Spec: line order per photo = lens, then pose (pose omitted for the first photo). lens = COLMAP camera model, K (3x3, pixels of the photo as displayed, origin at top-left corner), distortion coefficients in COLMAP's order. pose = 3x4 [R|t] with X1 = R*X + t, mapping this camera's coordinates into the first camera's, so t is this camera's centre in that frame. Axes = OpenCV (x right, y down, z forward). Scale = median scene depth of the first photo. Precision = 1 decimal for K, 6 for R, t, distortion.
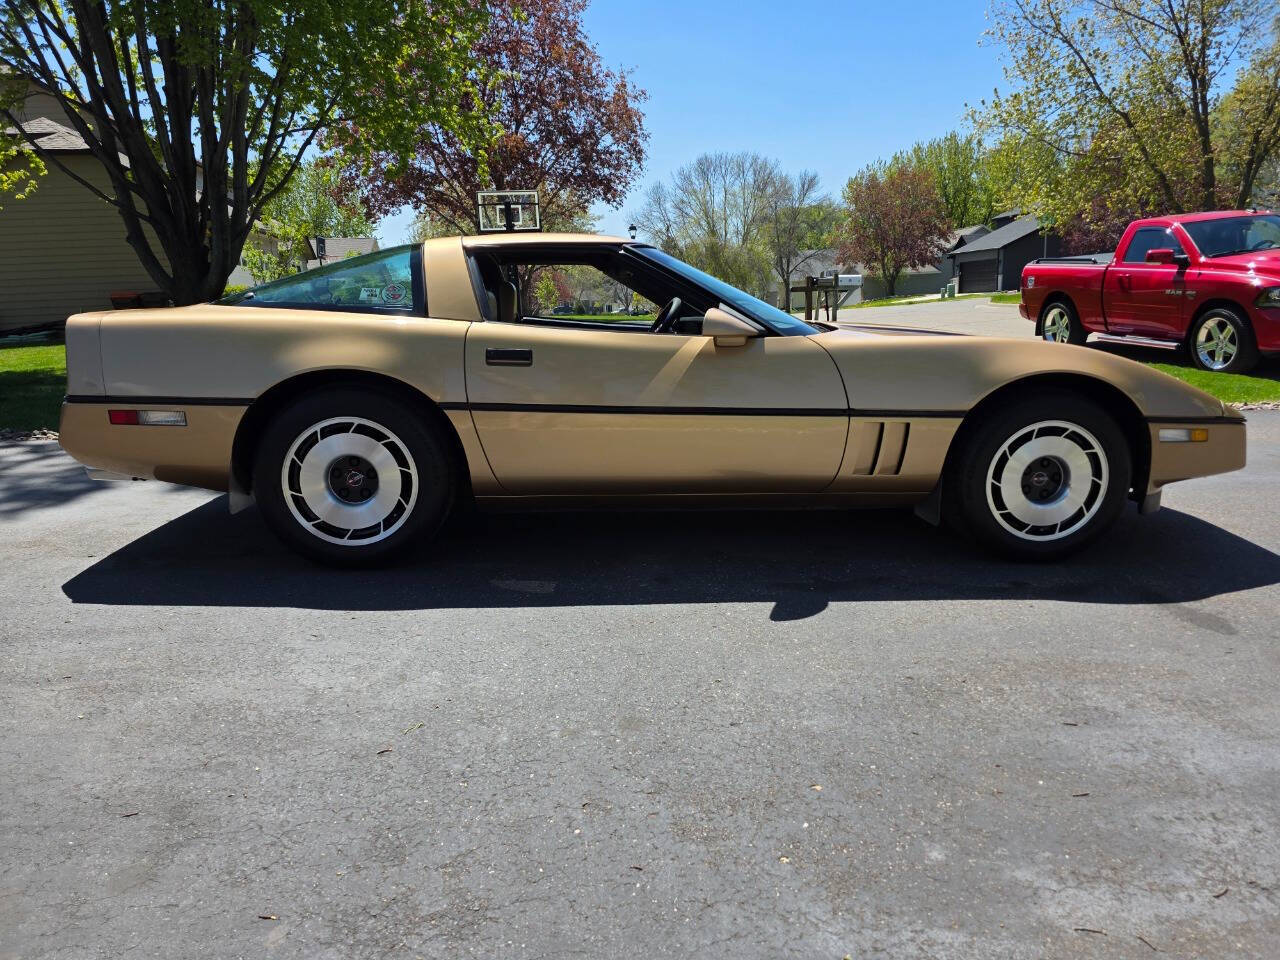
lens RADIAL K [[869.5, 0, 646.1], [0, 869.5, 475.4], [0, 0, 1]] dist [0.050672, -0.050586]
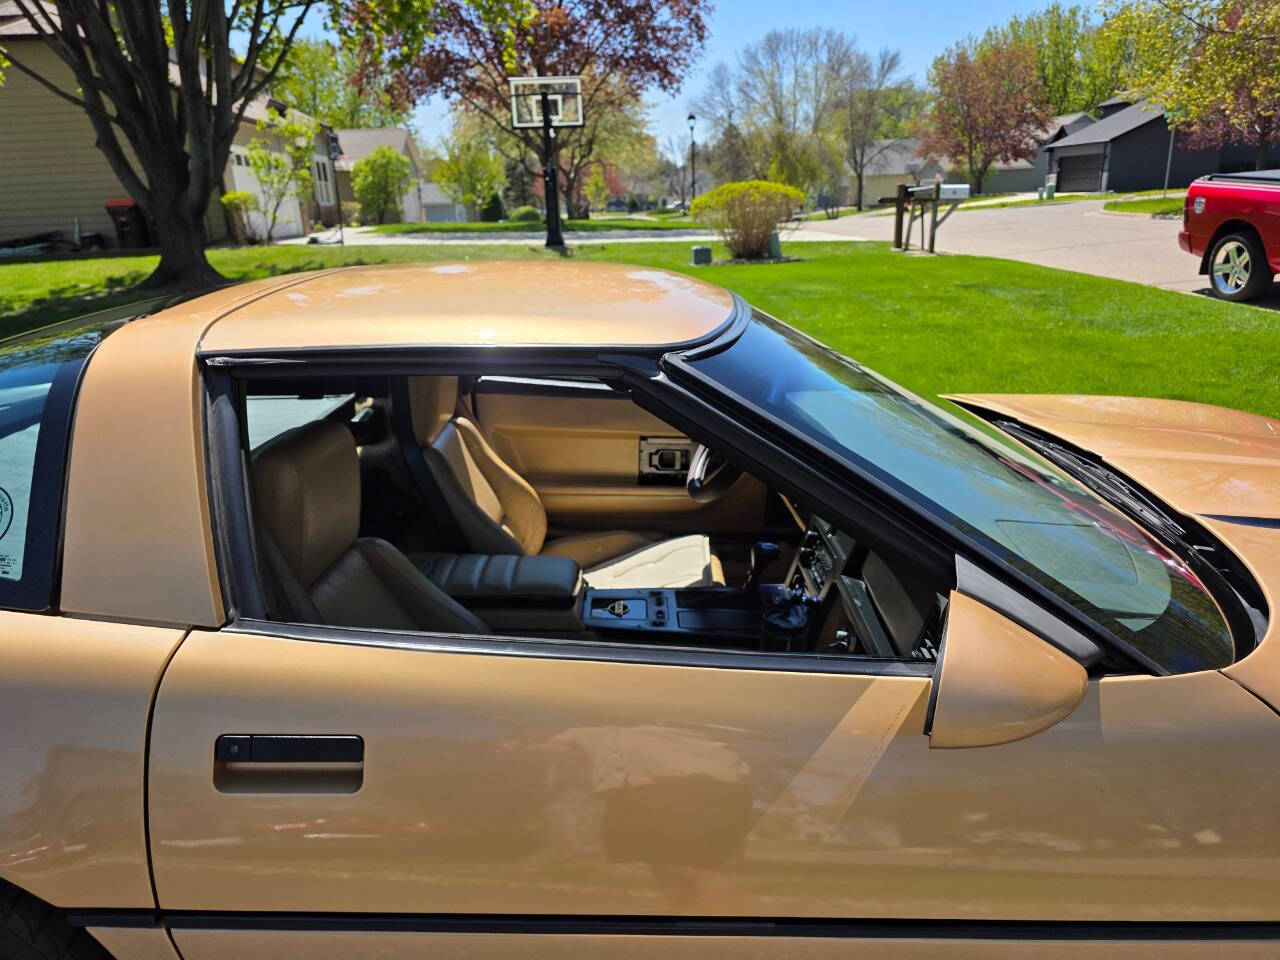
lens RADIAL K [[888.2, 0, 642.1], [0, 888.2, 485.1], [0, 0, 1]] dist [0.013208, -0.020363]
pose [[0.997820, 0.025901, -0.060695, -0.001371], [-0.018335, 0.992355, 0.122050, -0.028944], [0.063392, -0.120671, 0.990666, 0.073365]]
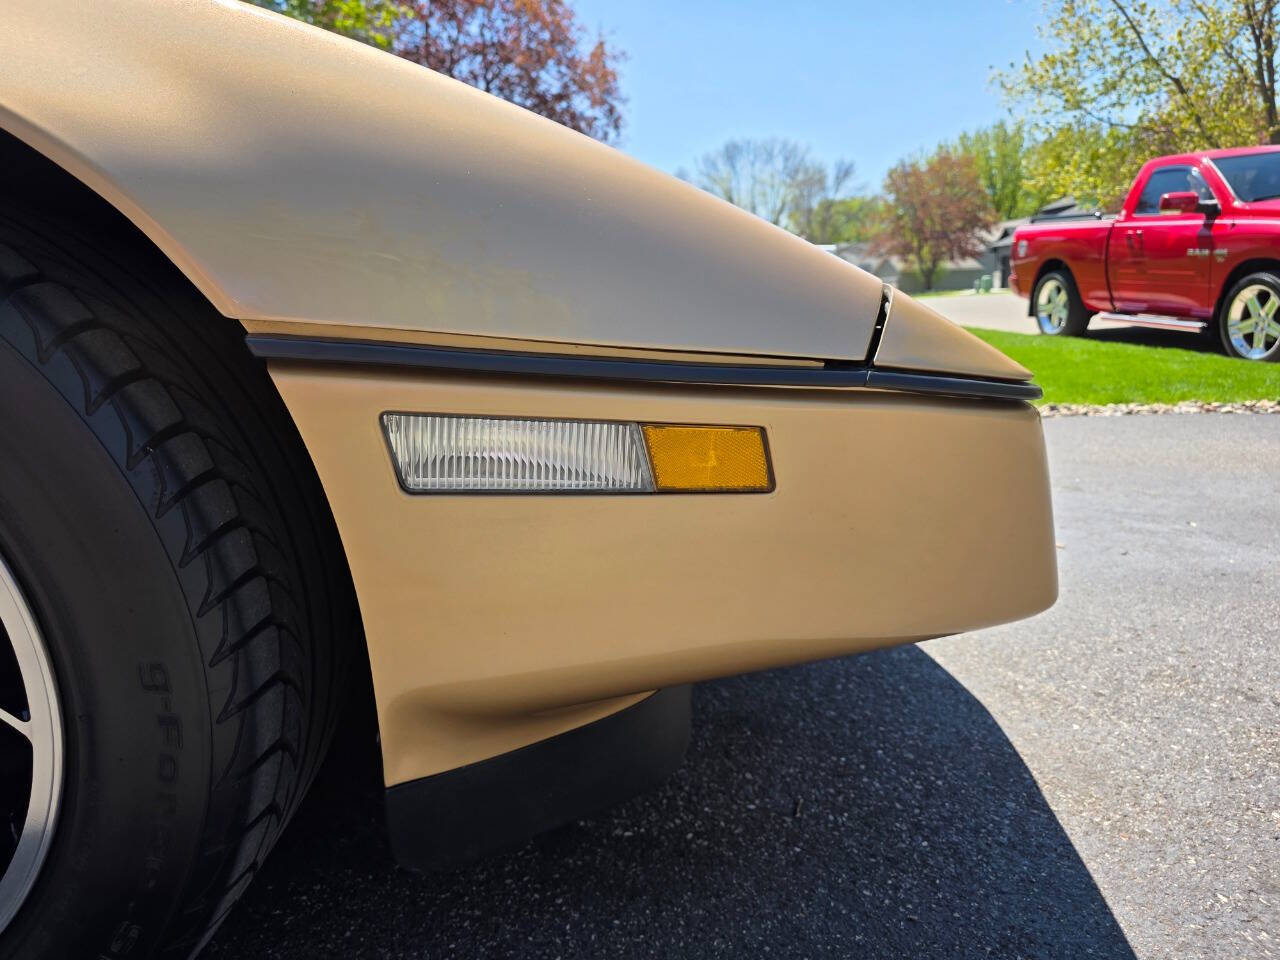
lens RADIAL K [[895.9, 0, 640.0], [0, 895.9, 480.0], [0, 0, 1]] dist [-0.010119, -0.005595]
pose [[0.998286, 0.022496, -0.054030, 0.072205], [-0.022426, 0.999747, 0.001900, -0.005220], [0.054059, -0.000685, 0.998537, 0.095827]]
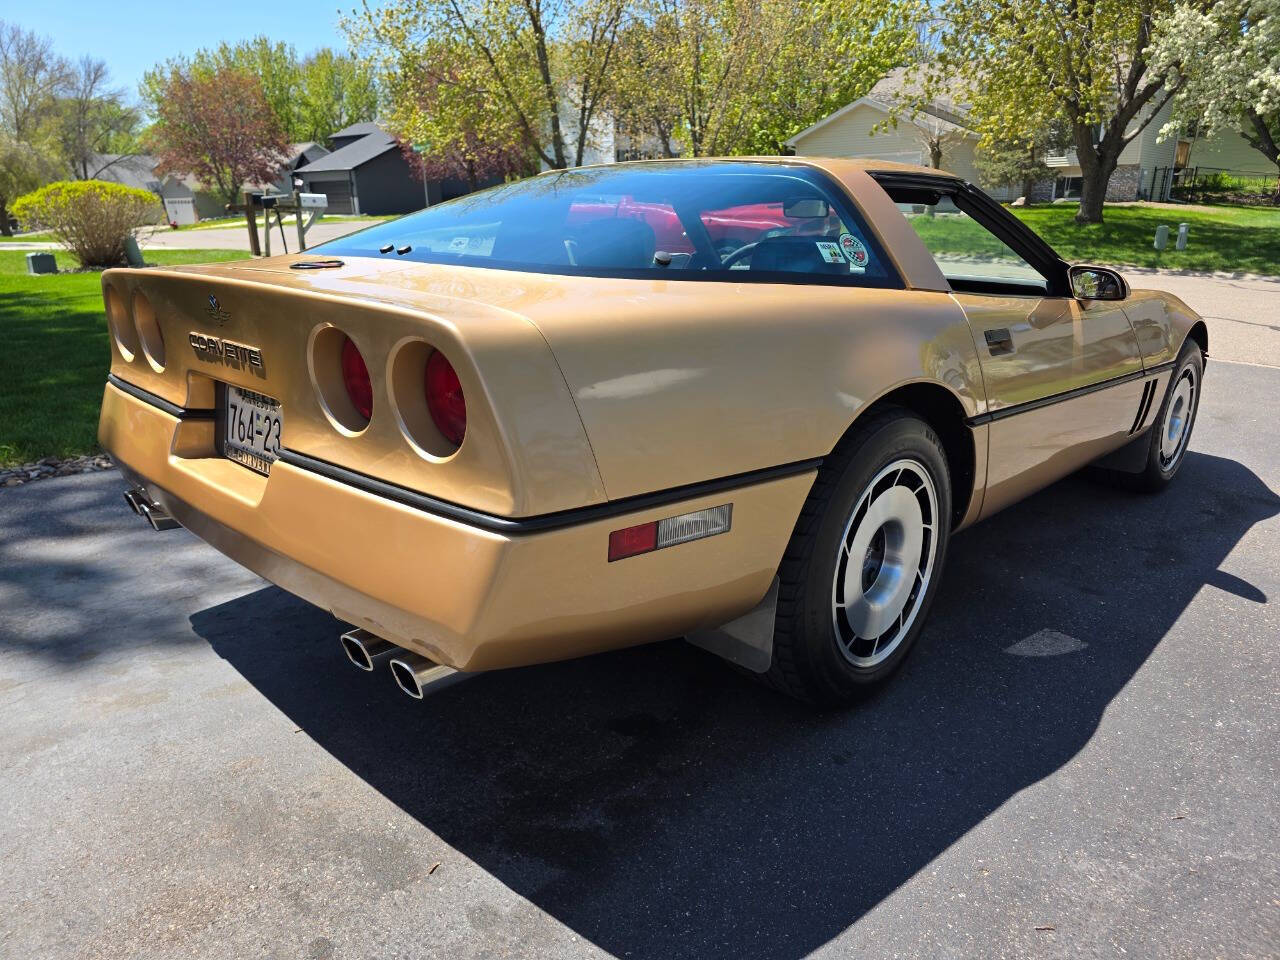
lens RADIAL K [[869.5, 0, 646.1], [0, 869.5, 475.4], [0, 0, 1]] dist [0.050672, -0.050586]
pose [[0.740806, -0.166556, 0.650742, -0.088043], [0.110538, 0.985792, 0.126476, -0.015554], [-0.662562, -0.021762, 0.748691, 0.067009]]
